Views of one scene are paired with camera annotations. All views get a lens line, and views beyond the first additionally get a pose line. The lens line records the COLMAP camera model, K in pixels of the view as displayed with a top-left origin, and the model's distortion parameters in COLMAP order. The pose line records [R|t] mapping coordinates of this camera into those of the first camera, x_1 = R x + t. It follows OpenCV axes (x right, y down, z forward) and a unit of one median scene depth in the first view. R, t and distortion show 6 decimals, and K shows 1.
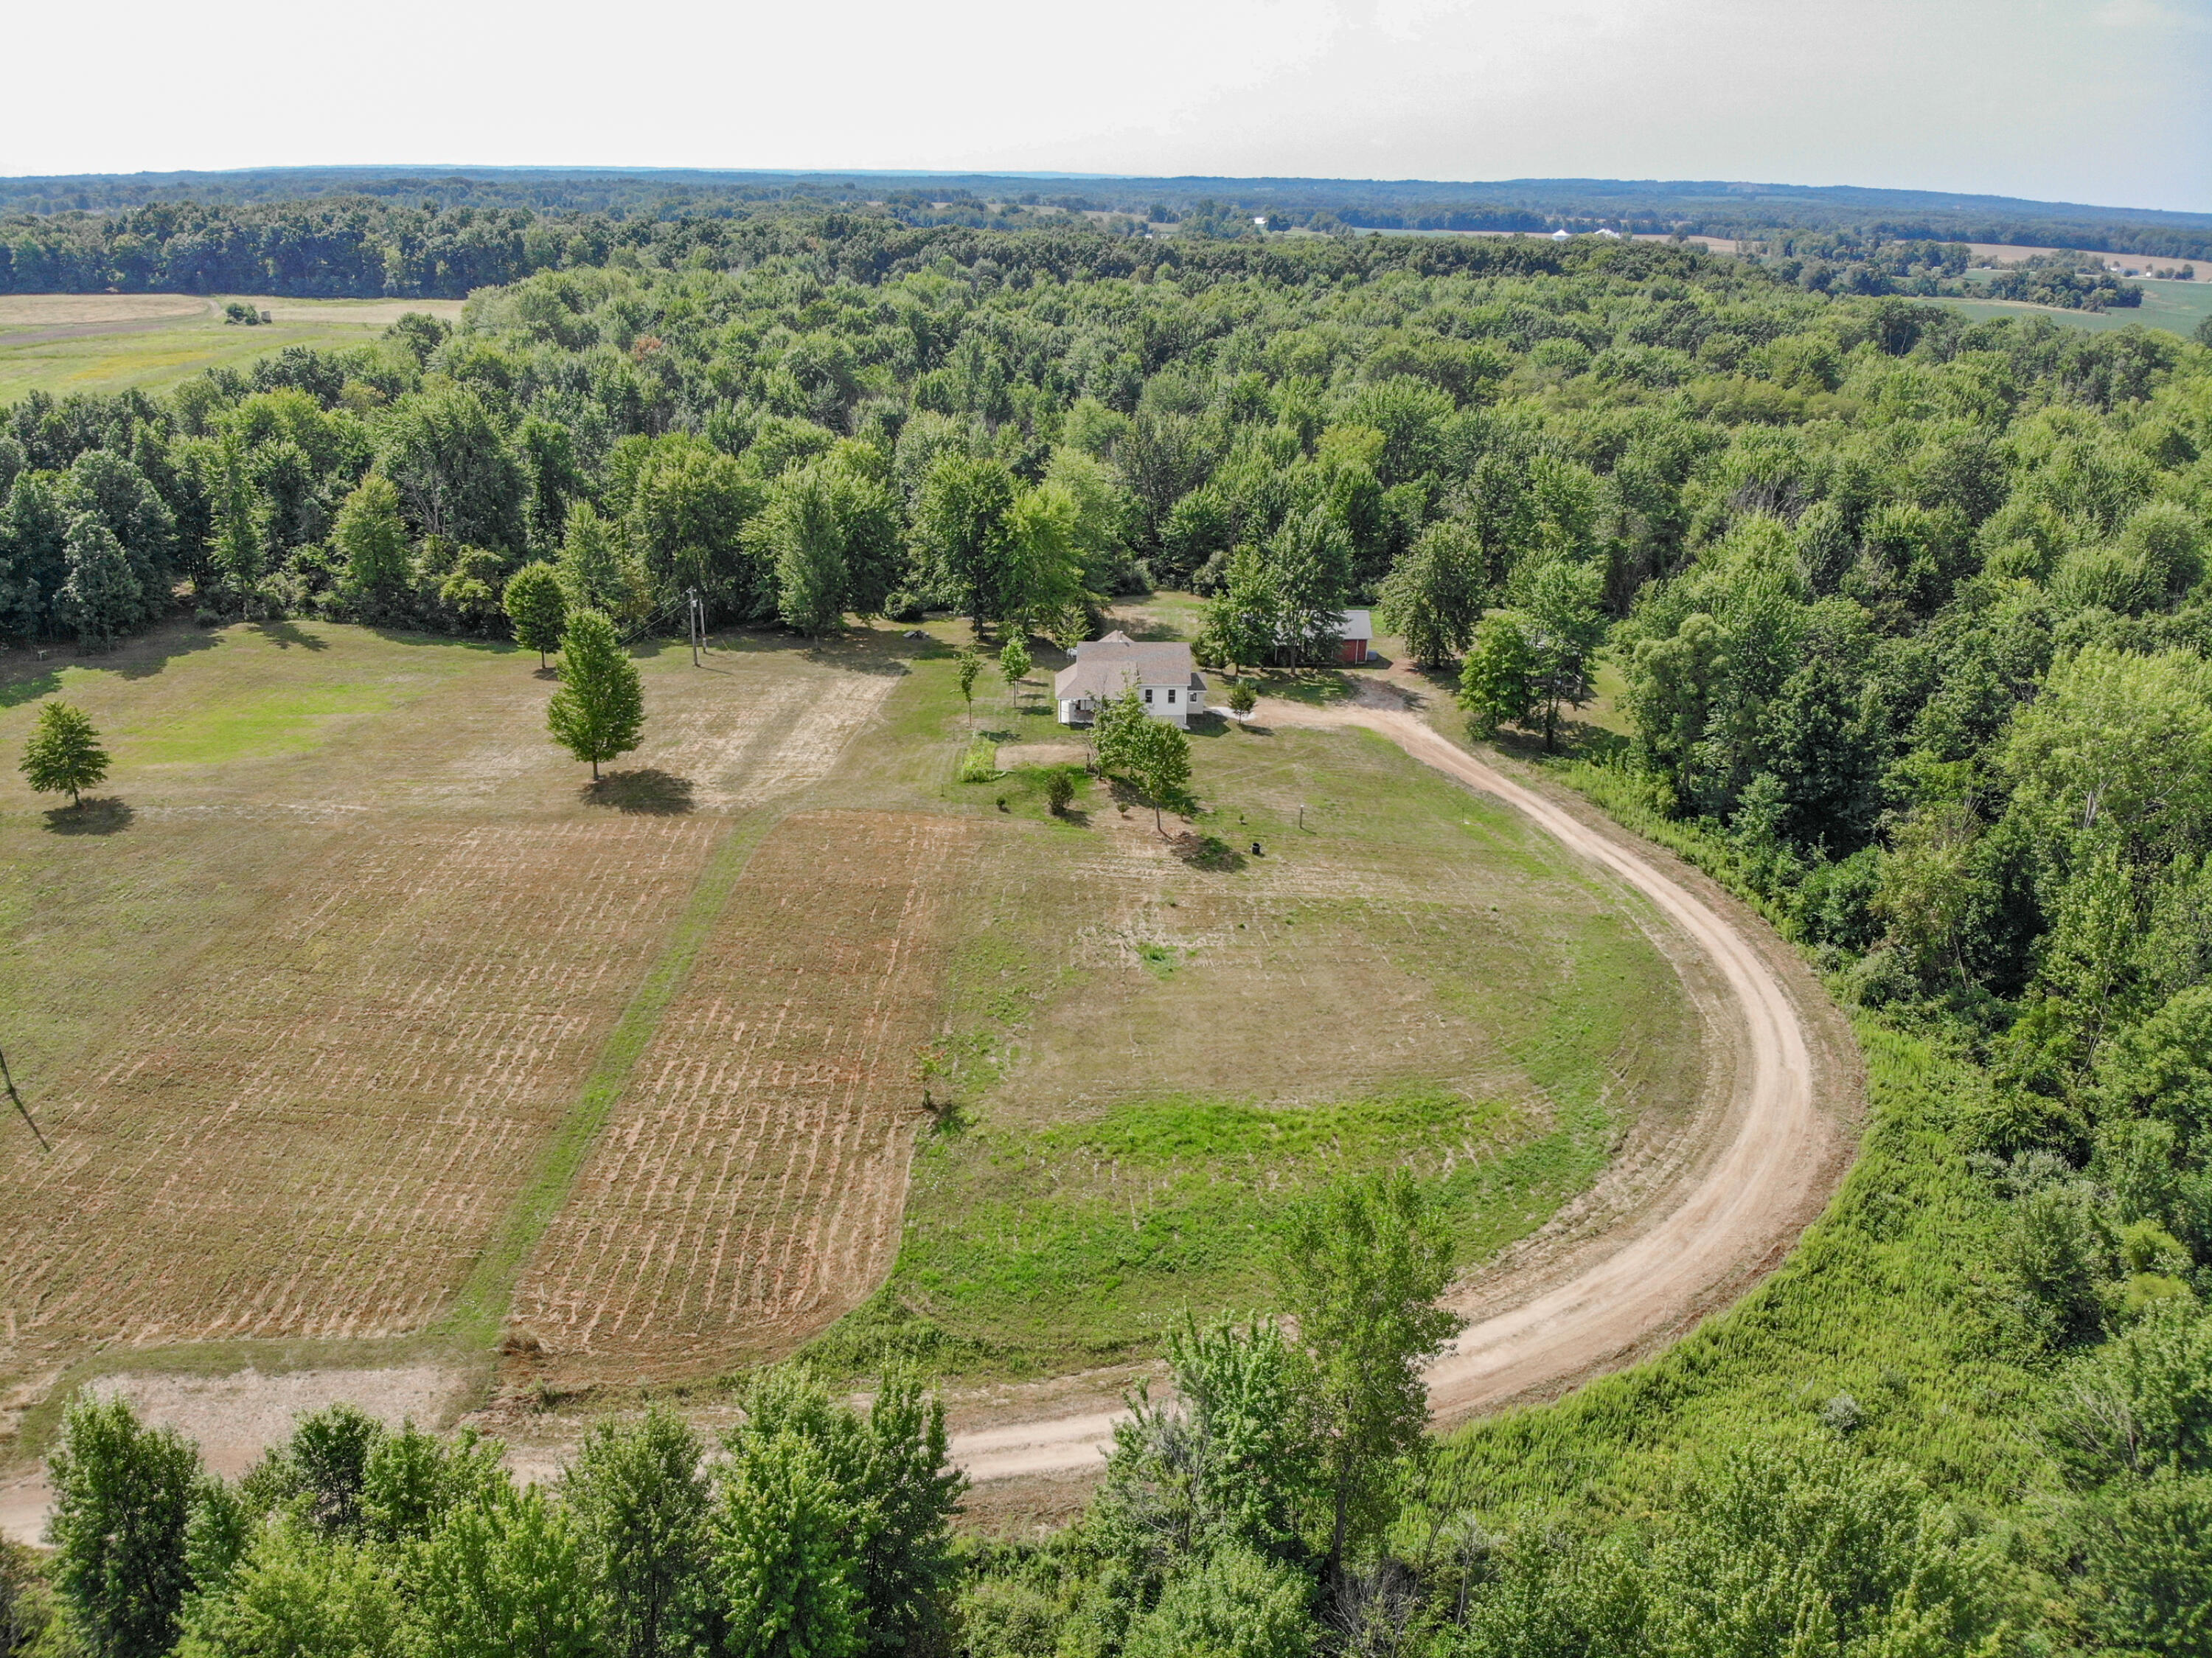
lens RADIAL K [[1582.7, 0, 1118.4], [0, 1582.7, 844.6], [0, 0, 1]] dist [0.105099, -0.237036]
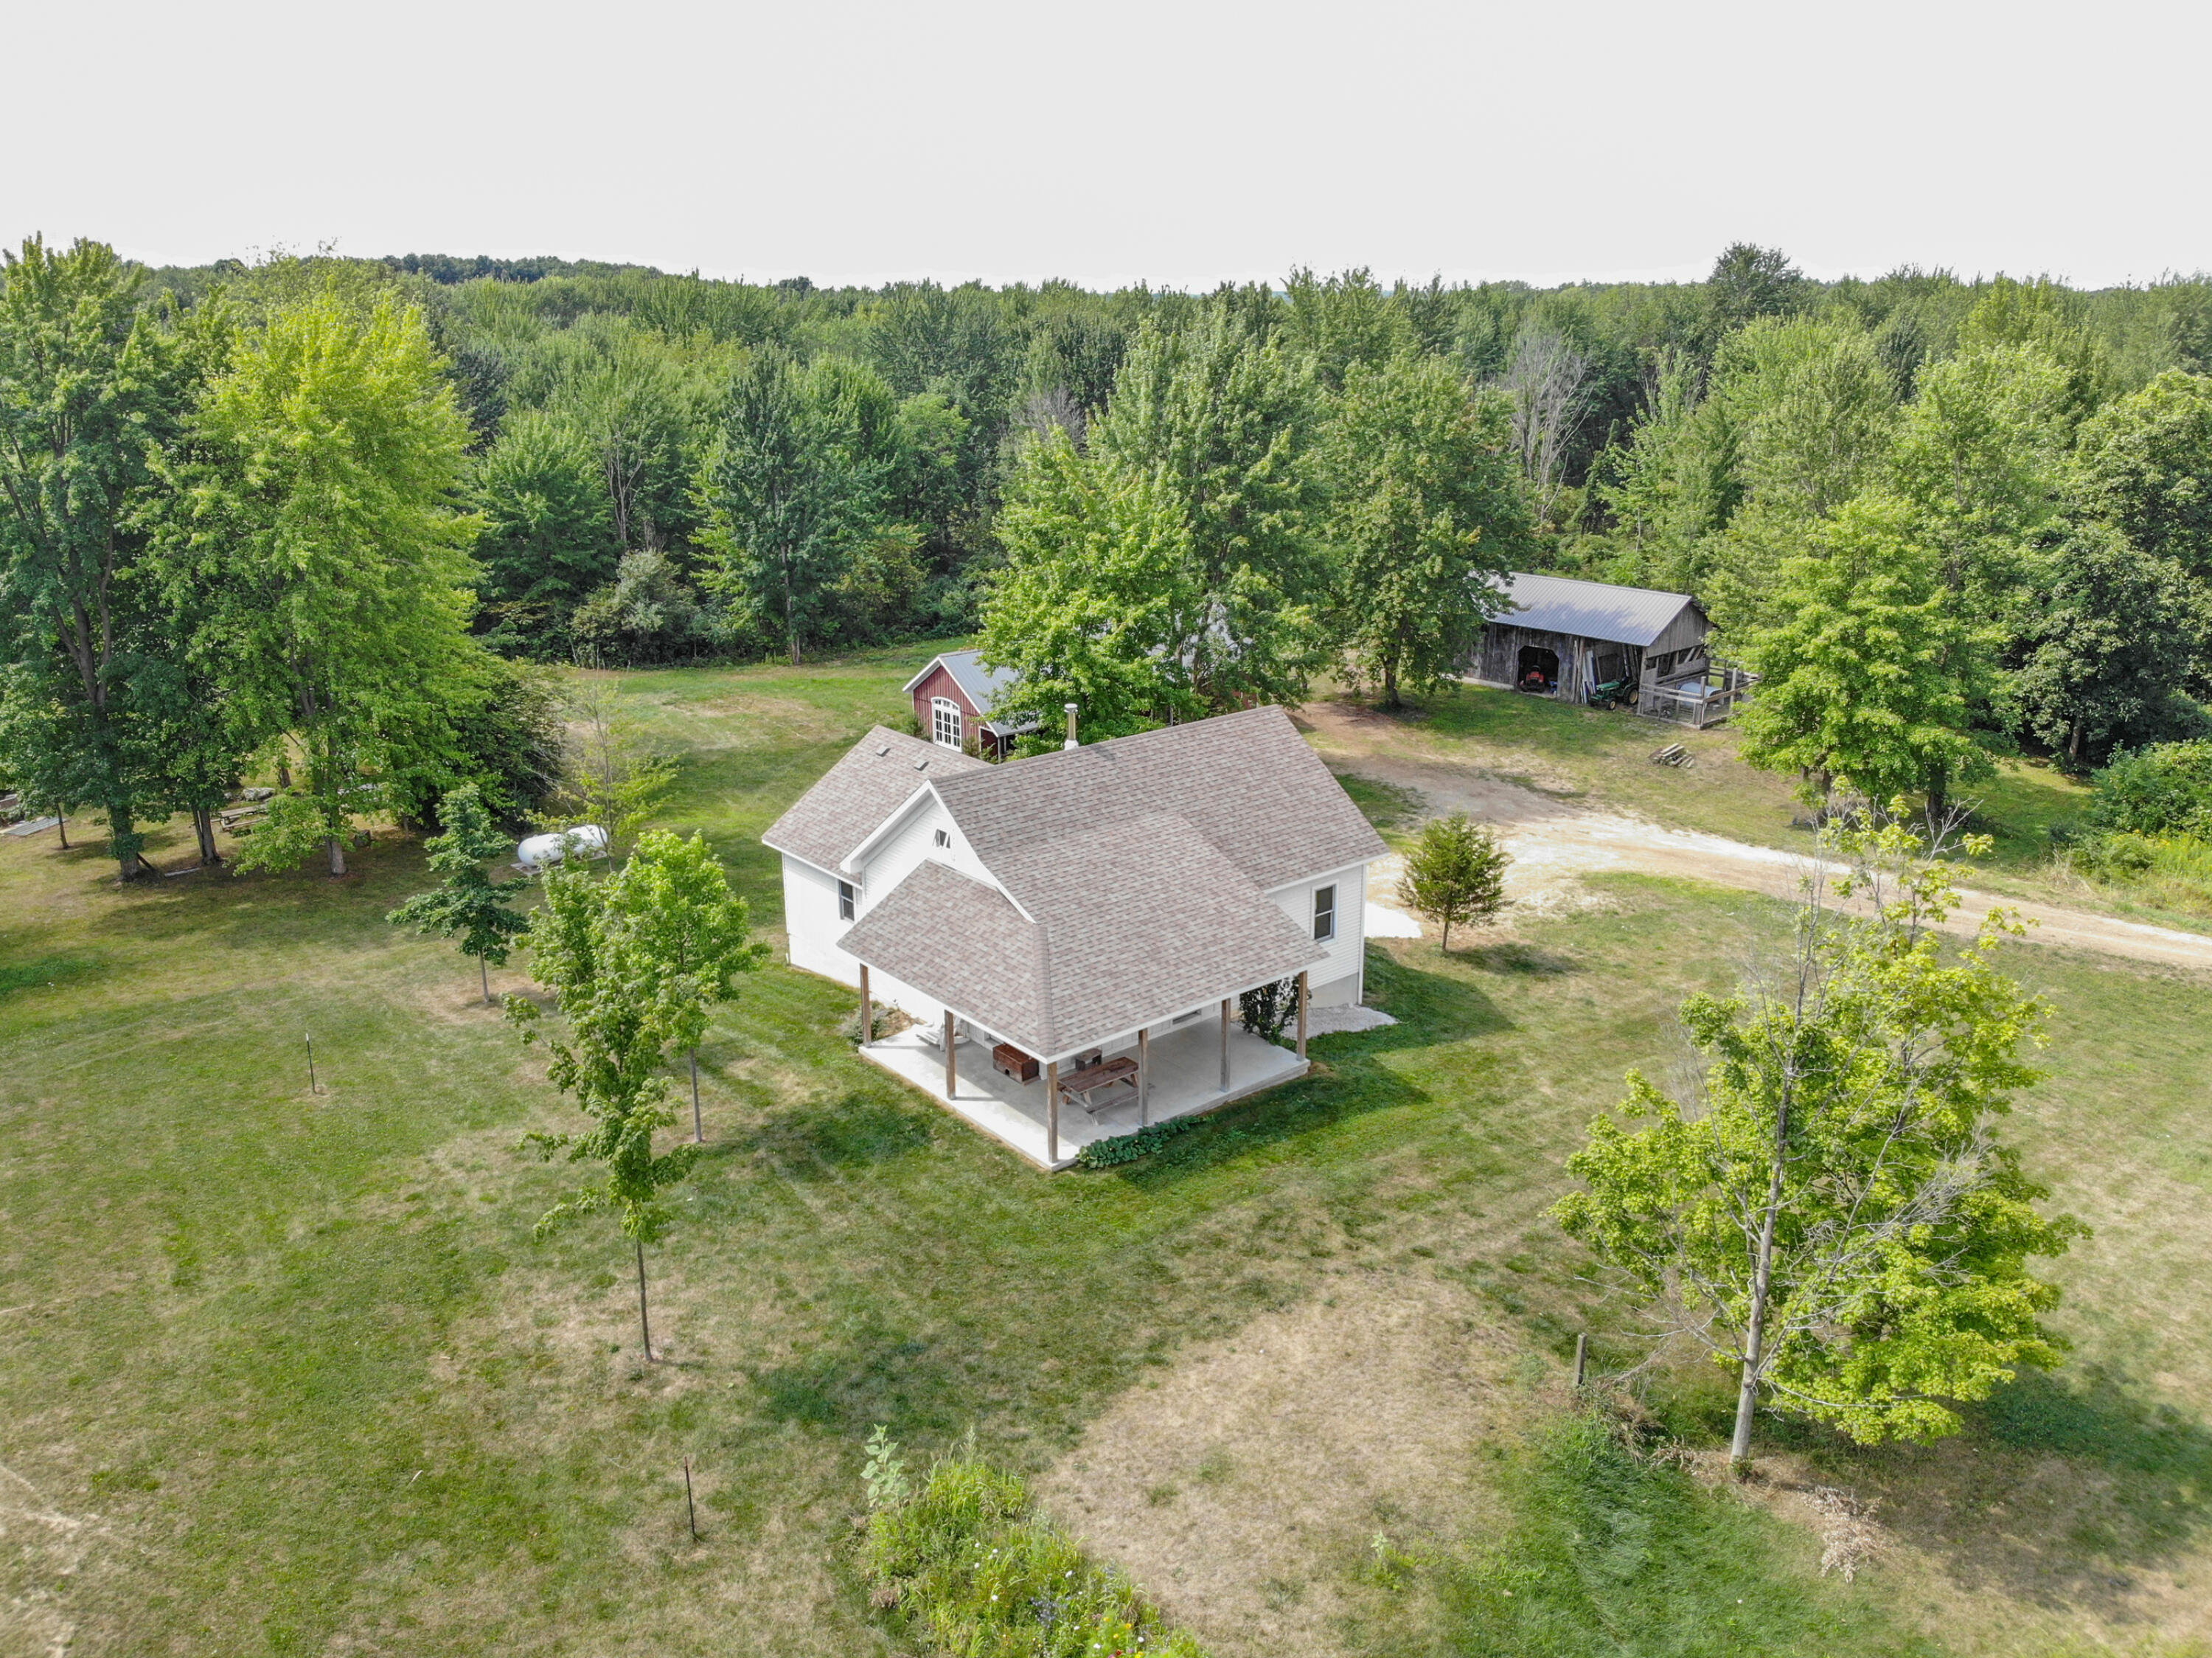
lens RADIAL K [[1582.7, 0, 1118.4], [0, 1582.7, 844.6], [0, 0, 1]] dist [0.105099, -0.237036]
pose [[0.779519, -0.208890, 0.590521, -0.162388], [0.247088, 0.968852, 0.016550, -0.132429], [-0.575584, 0.133010, 0.806852, 0.913661]]
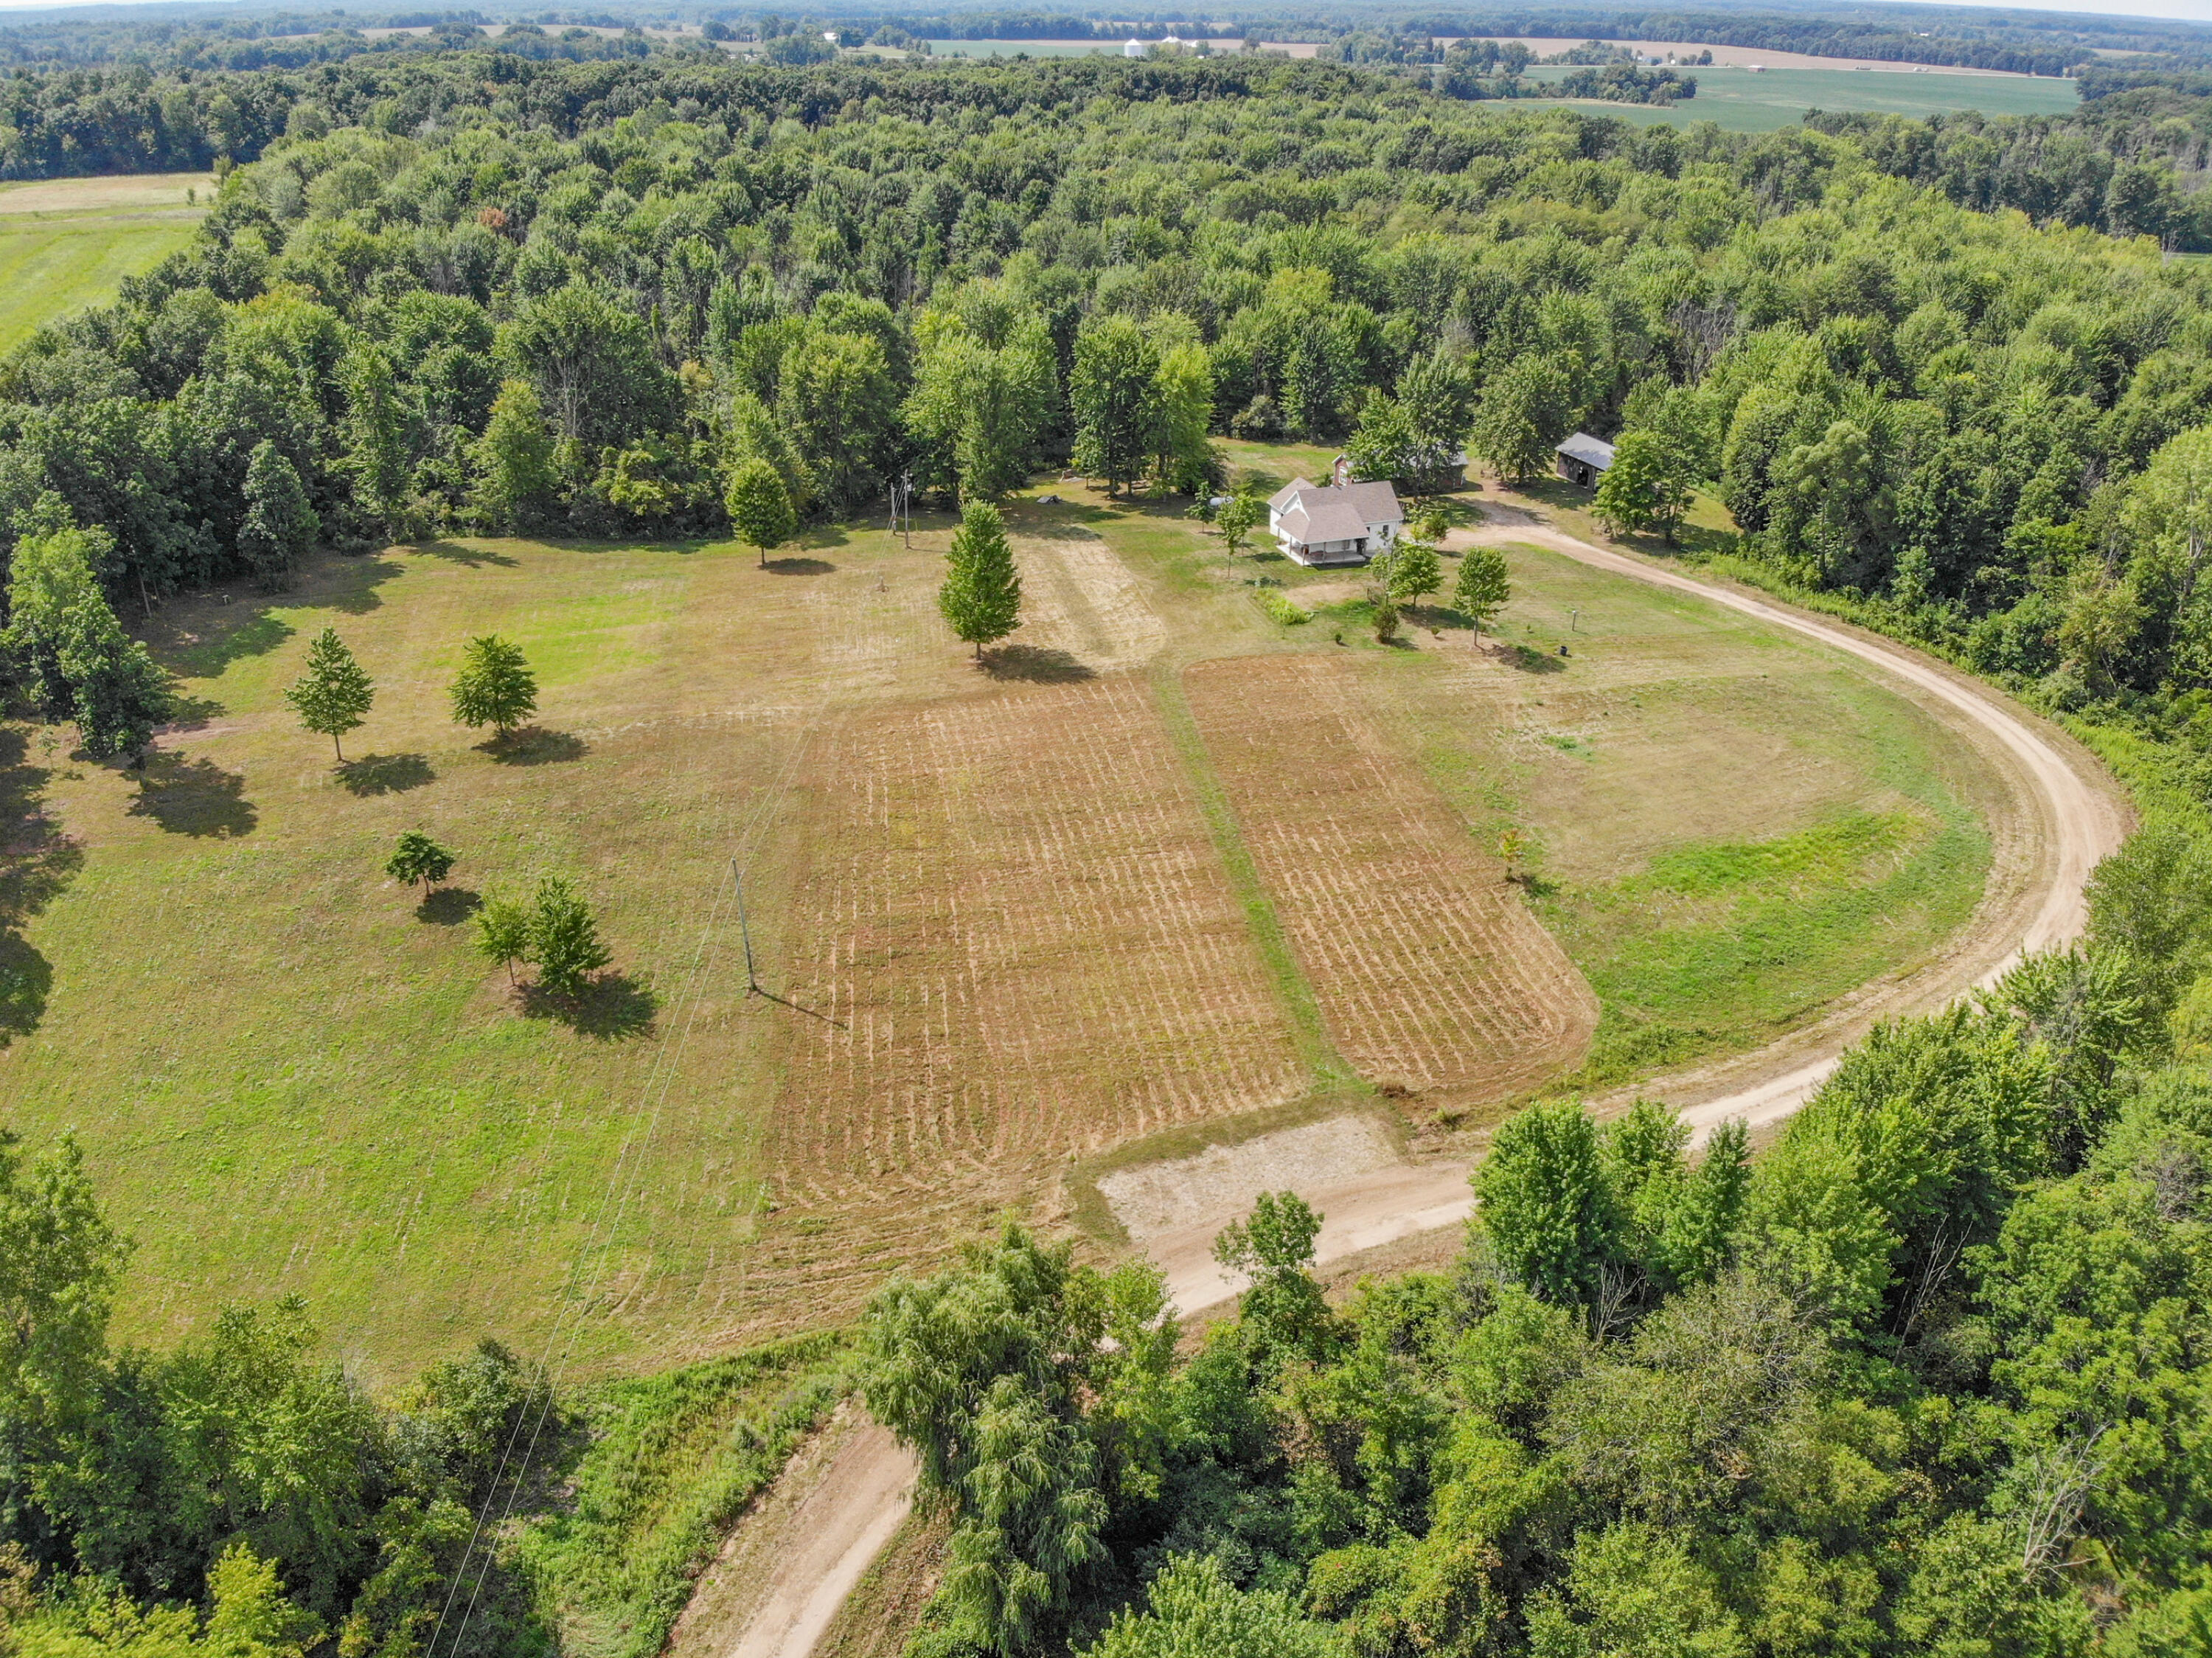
lens RADIAL K [[1582.7, 0, 1118.4], [0, 1582.7, 844.6], [0, 0, 1]] dist [0.105099, -0.237036]
pose [[0.961421, -0.139984, 0.236801, -0.511789], [0.115535, 0.986715, 0.114215, -0.027715], [-0.249643, -0.082449, 0.964821, -0.083168]]
